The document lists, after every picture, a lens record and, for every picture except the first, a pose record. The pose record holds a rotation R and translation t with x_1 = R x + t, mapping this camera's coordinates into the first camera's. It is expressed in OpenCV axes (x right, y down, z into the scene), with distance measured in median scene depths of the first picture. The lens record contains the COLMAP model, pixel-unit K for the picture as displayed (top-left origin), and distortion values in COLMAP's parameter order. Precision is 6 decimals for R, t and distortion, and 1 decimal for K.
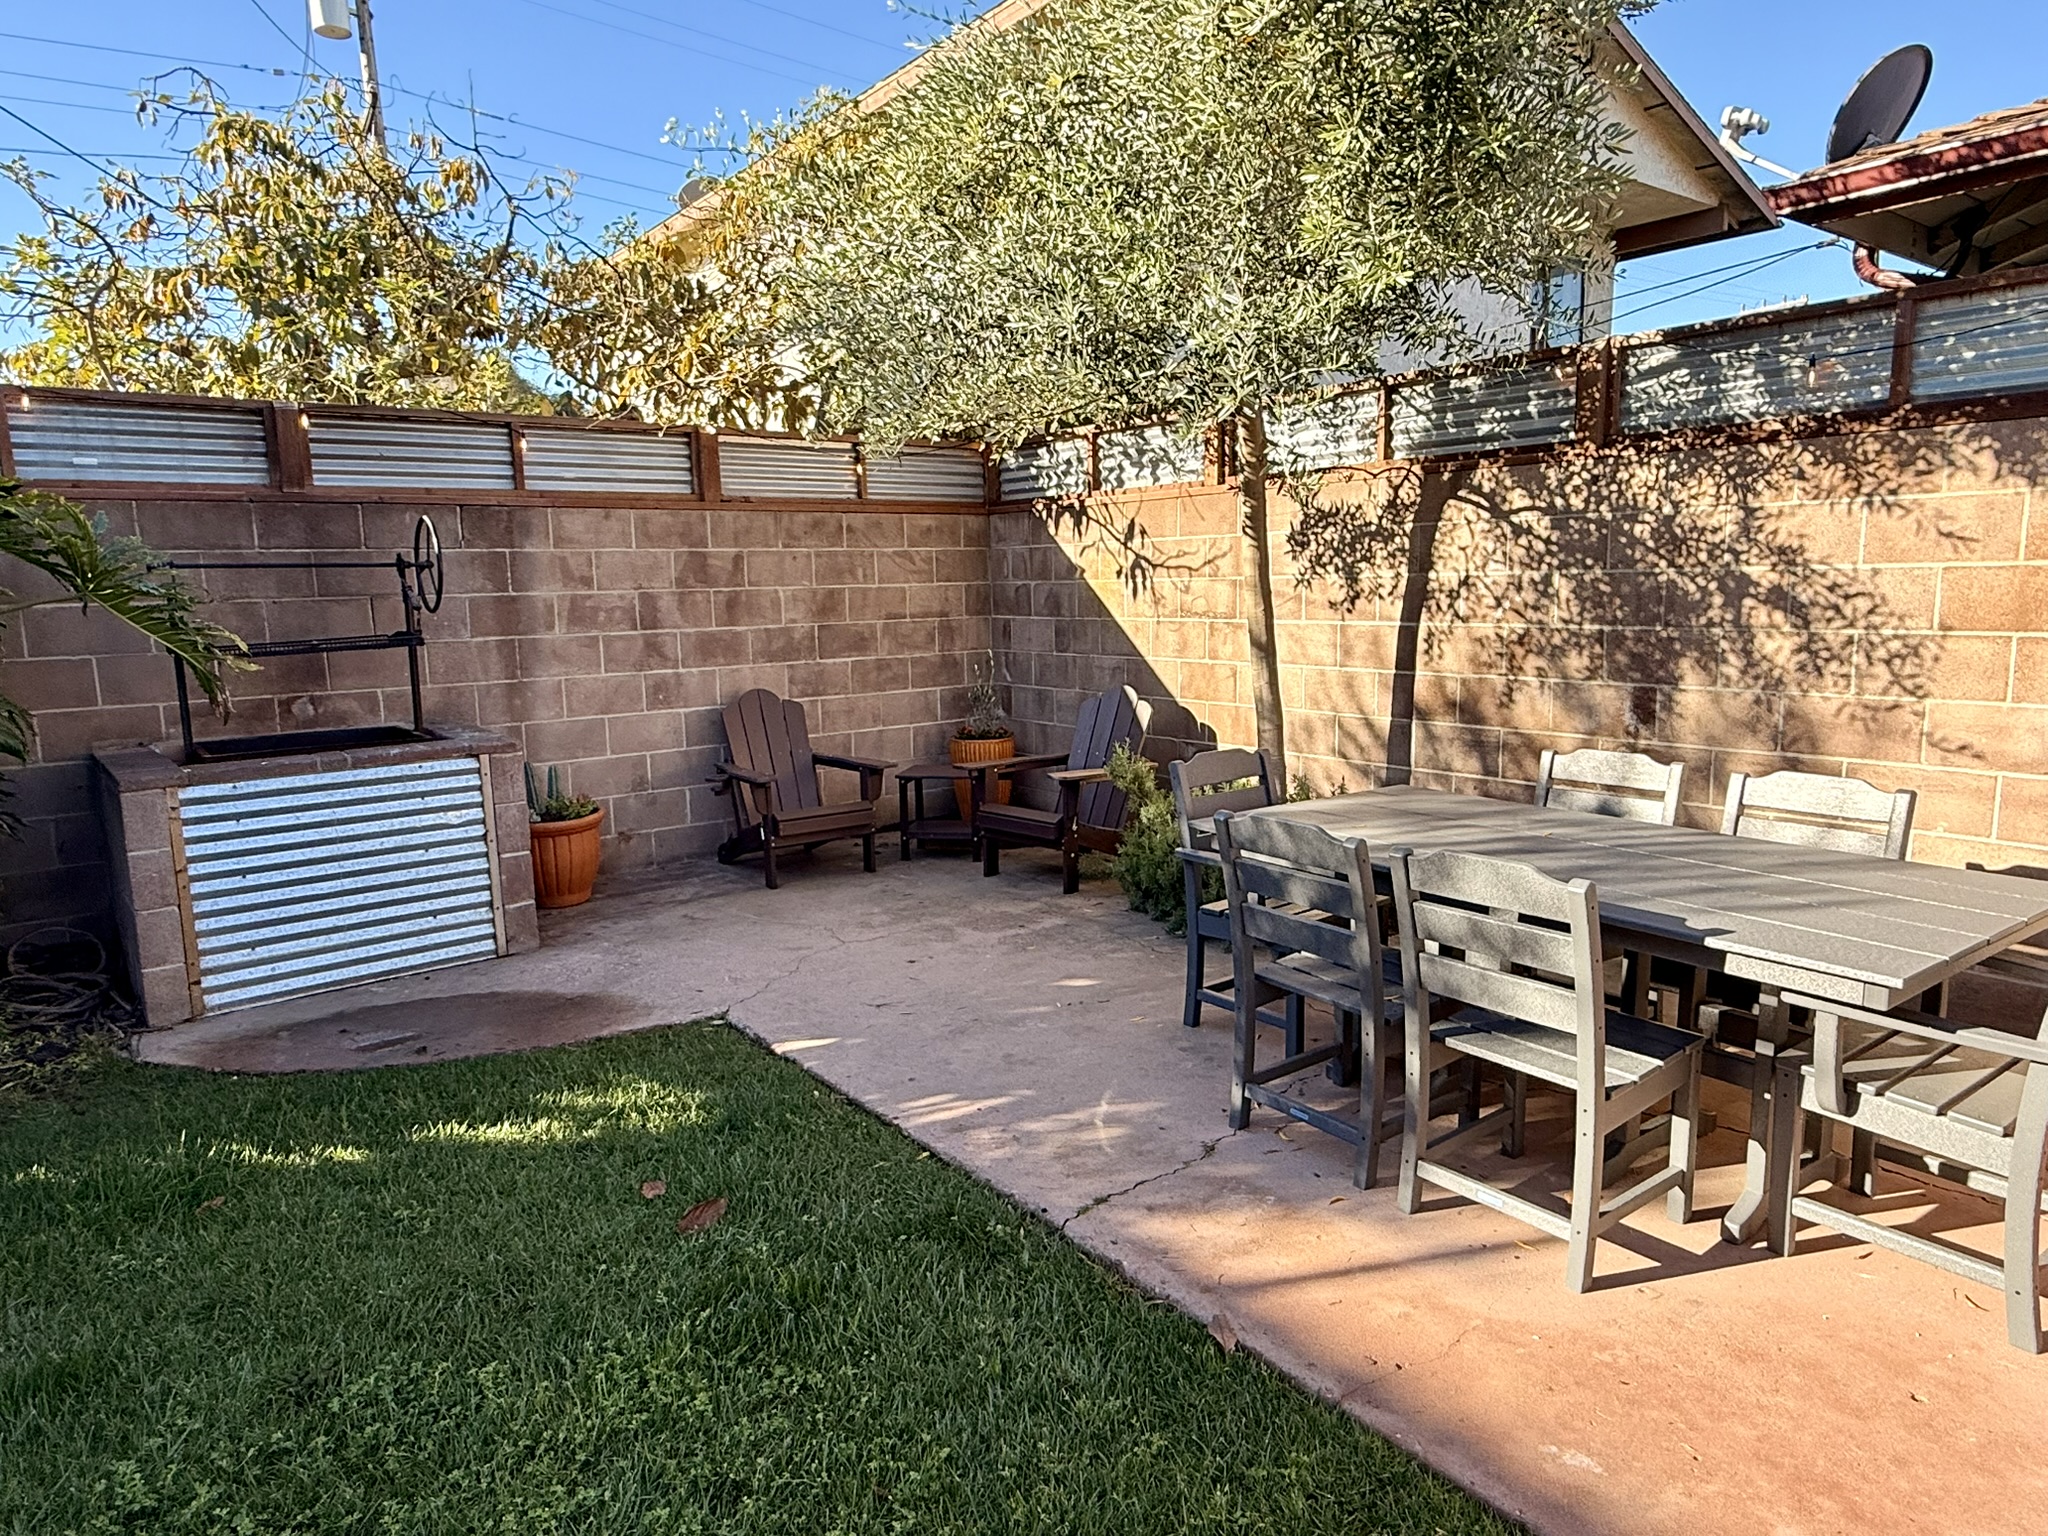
lens RADIAL K [[1244.6, 0, 1020.2], [0, 1244.6, 763.2], [0, 0, 1]] dist [-0.001126, -0.000378]
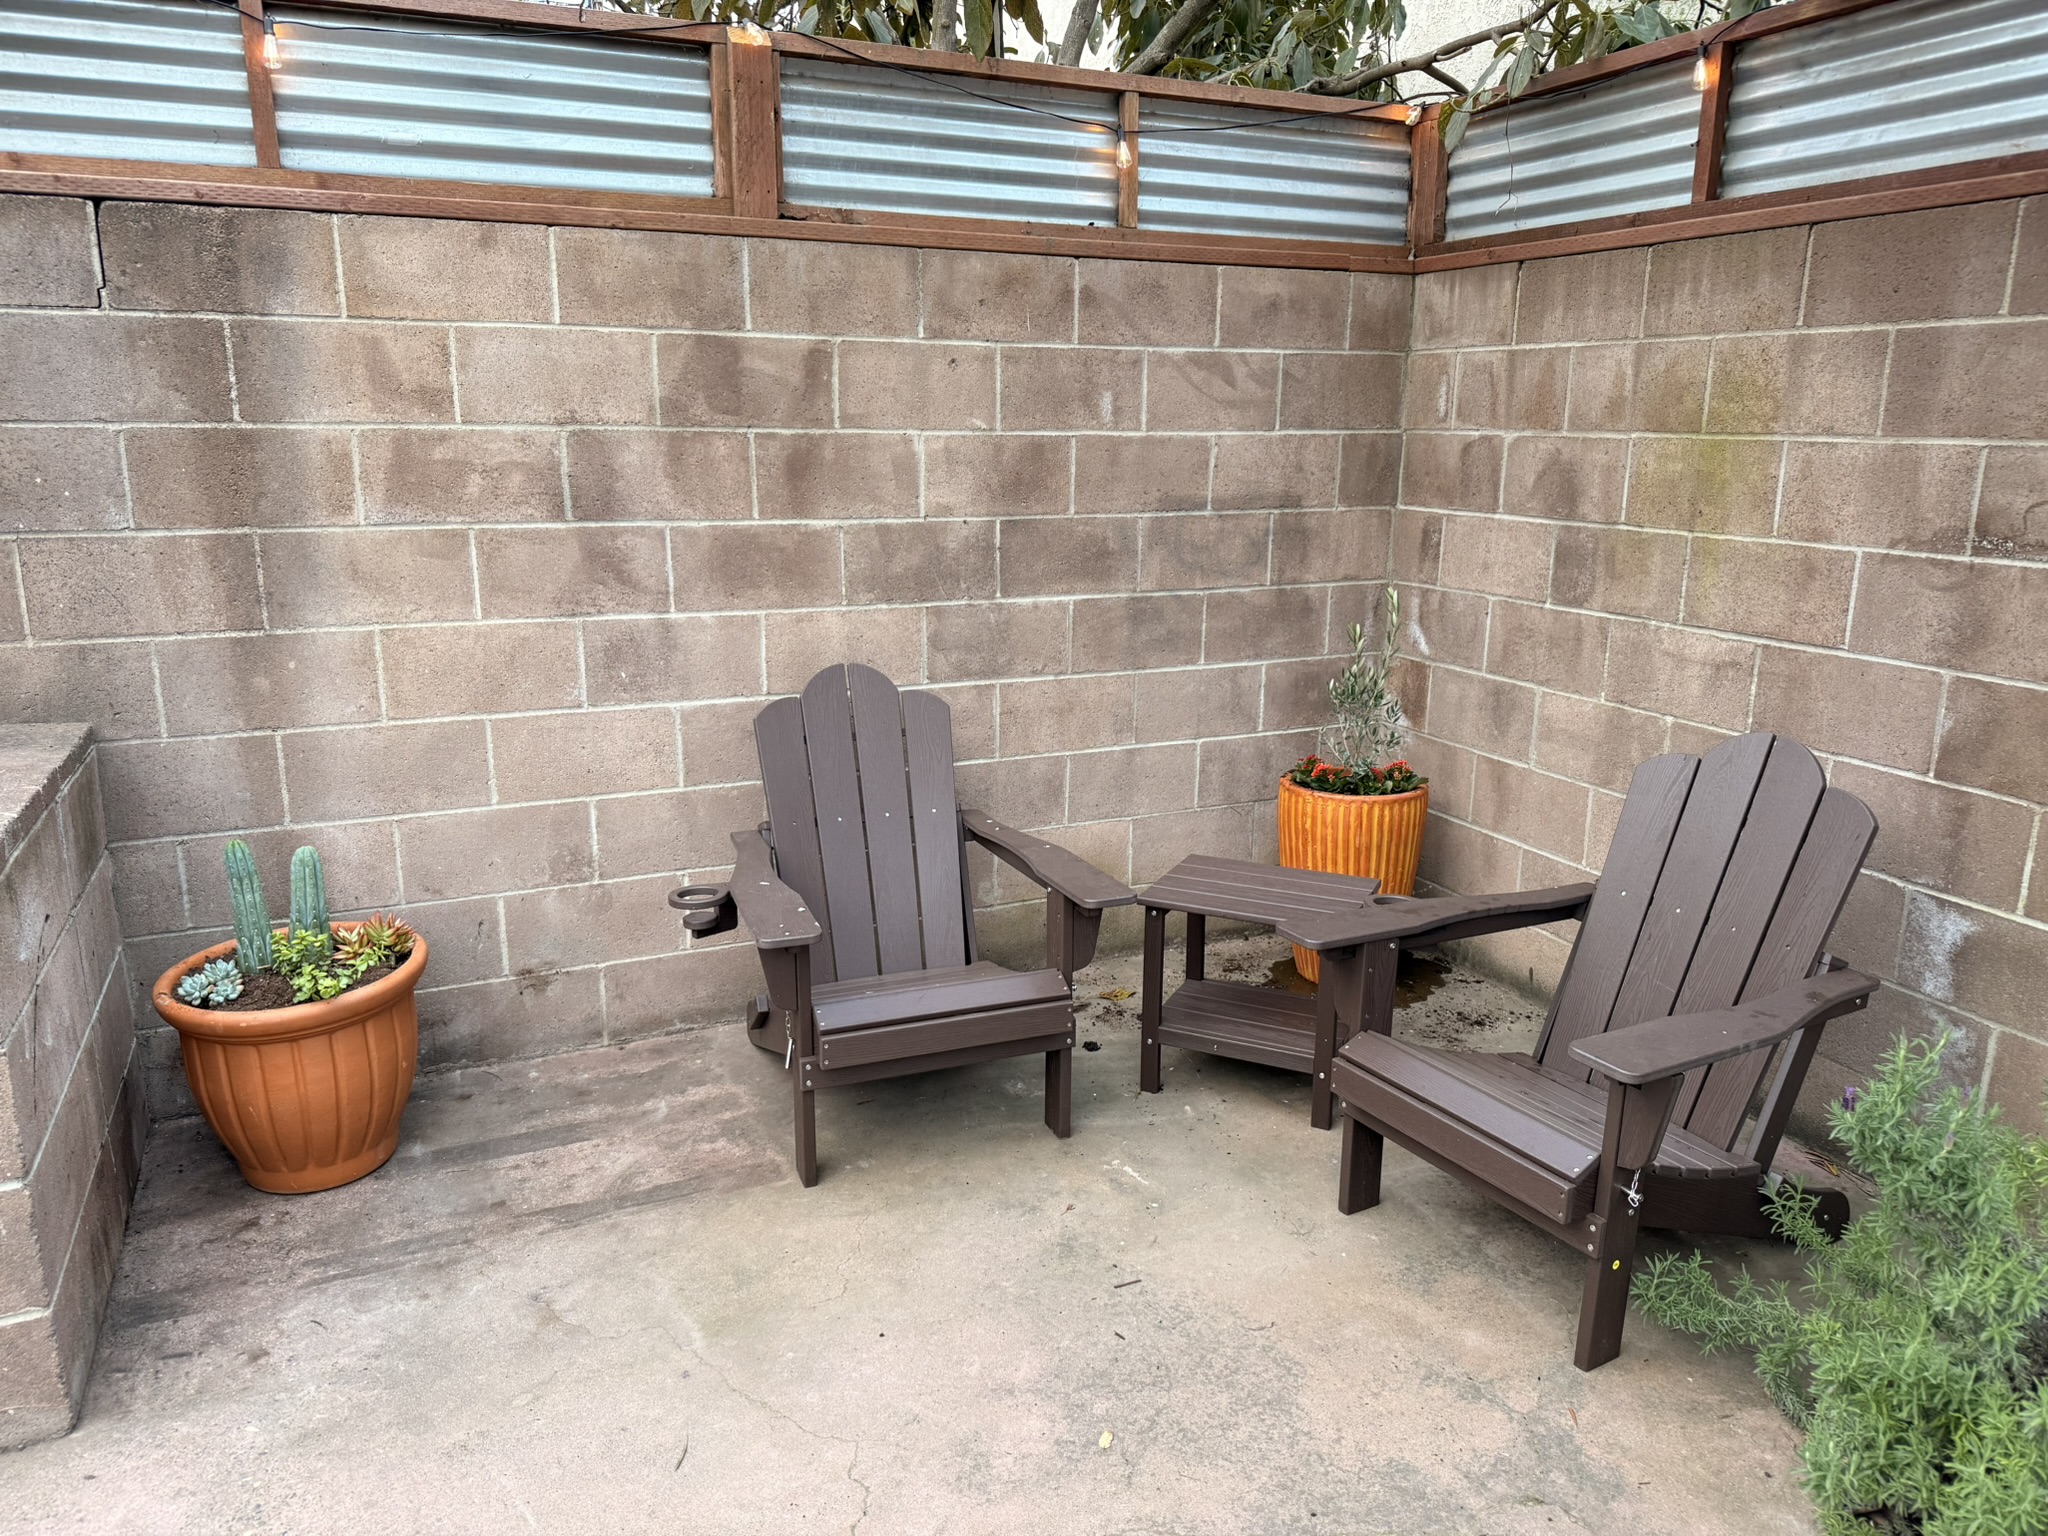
lens RADIAL K [[1440.5, 0, 1017.4], [0, 1440.5, 767.9], [0, 0, 1]] dist [0.109478, -0.171455]
pose [[0.969052, 0.087454, -0.230846, -0.031374], [-0.065838, 0.992832, 0.099748, -0.079584], [0.237914, -0.081463, 0.967864, 0.524208]]
